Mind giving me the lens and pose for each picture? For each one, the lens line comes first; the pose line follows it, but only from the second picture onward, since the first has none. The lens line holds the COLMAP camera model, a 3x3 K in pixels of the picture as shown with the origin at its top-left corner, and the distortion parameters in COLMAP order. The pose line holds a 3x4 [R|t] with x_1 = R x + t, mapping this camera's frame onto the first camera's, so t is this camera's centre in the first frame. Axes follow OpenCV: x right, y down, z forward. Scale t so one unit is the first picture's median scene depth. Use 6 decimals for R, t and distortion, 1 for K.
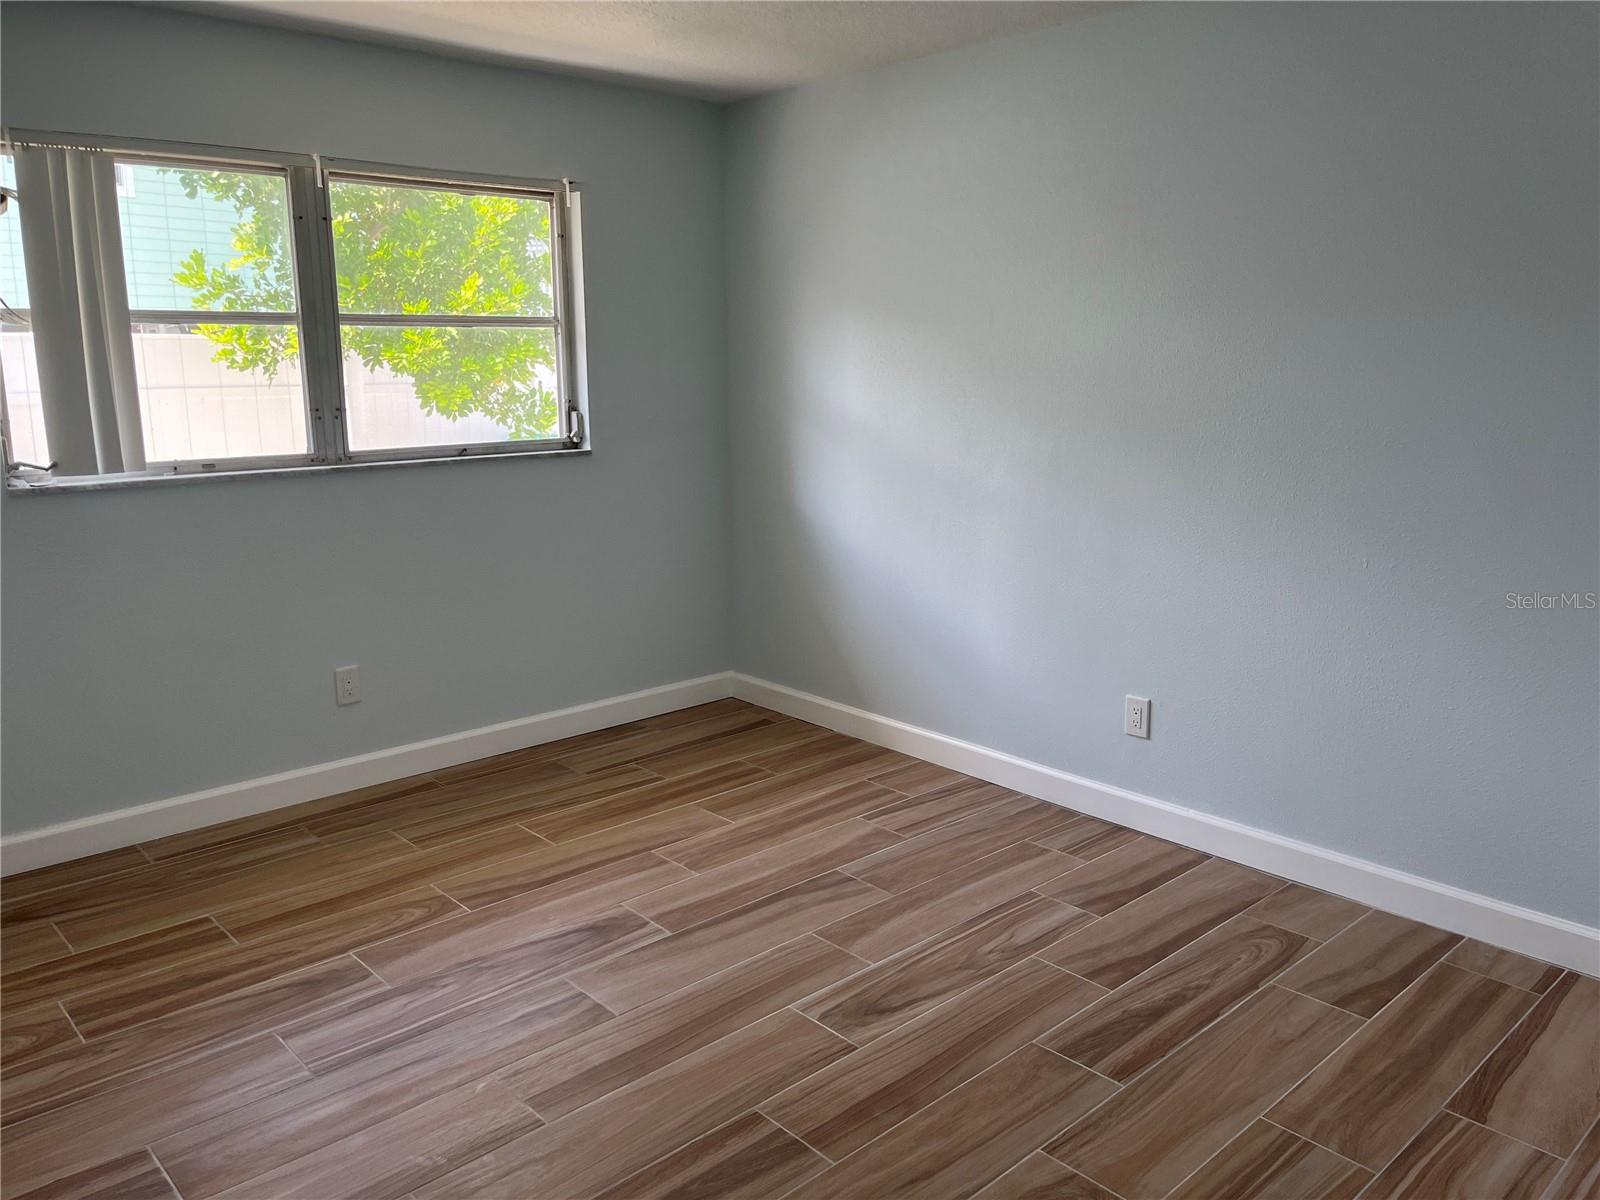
lens RADIAL K [[1205.5, 0, 802.9], [0, 1205.5, 608.7], [0, 0, 1]] dist [0.015564, 0.002631]
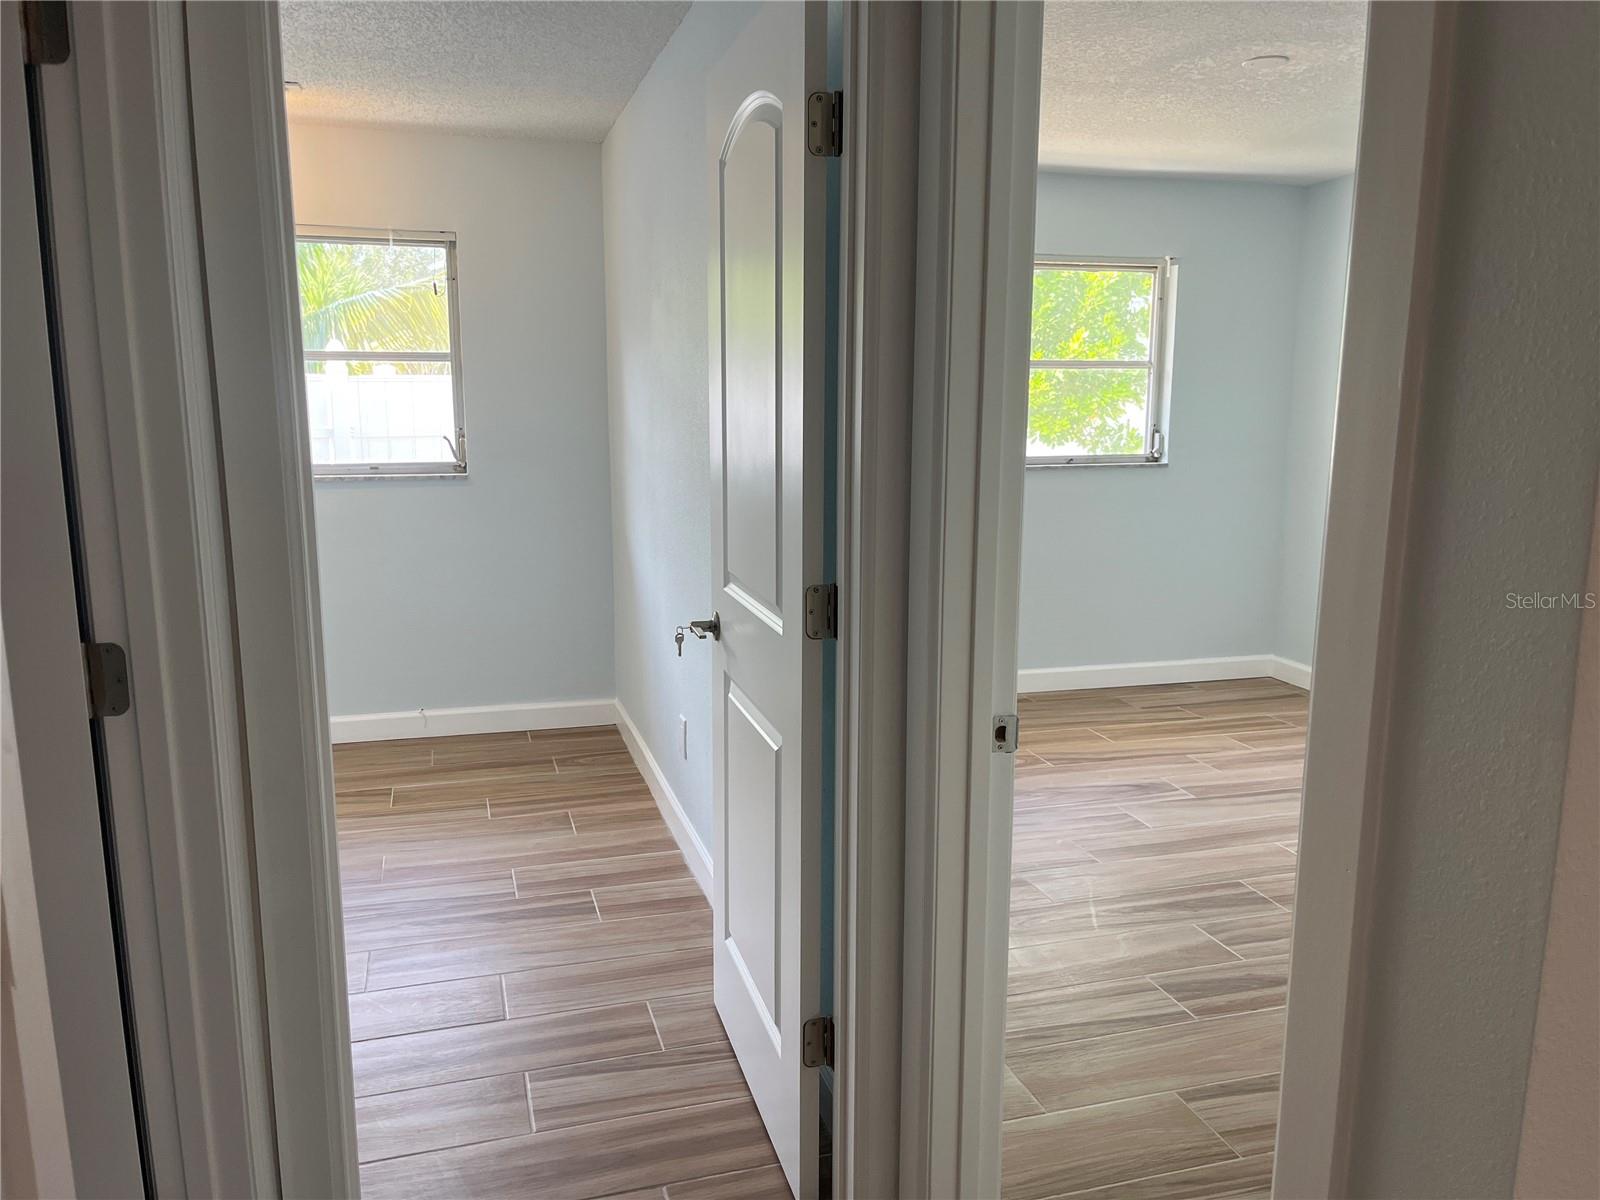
lens RADIAL K [[1205.5, 0, 802.9], [0, 1205.5, 608.7], [0, 0, 1]] dist [0.015564, 0.002631]
pose [[0.893258, 0.081020, -0.442183, 0.059763], [-0.098045, 0.995058, -0.015739, 0.082230], [0.438723, 0.057413, 0.896787, -0.322615]]
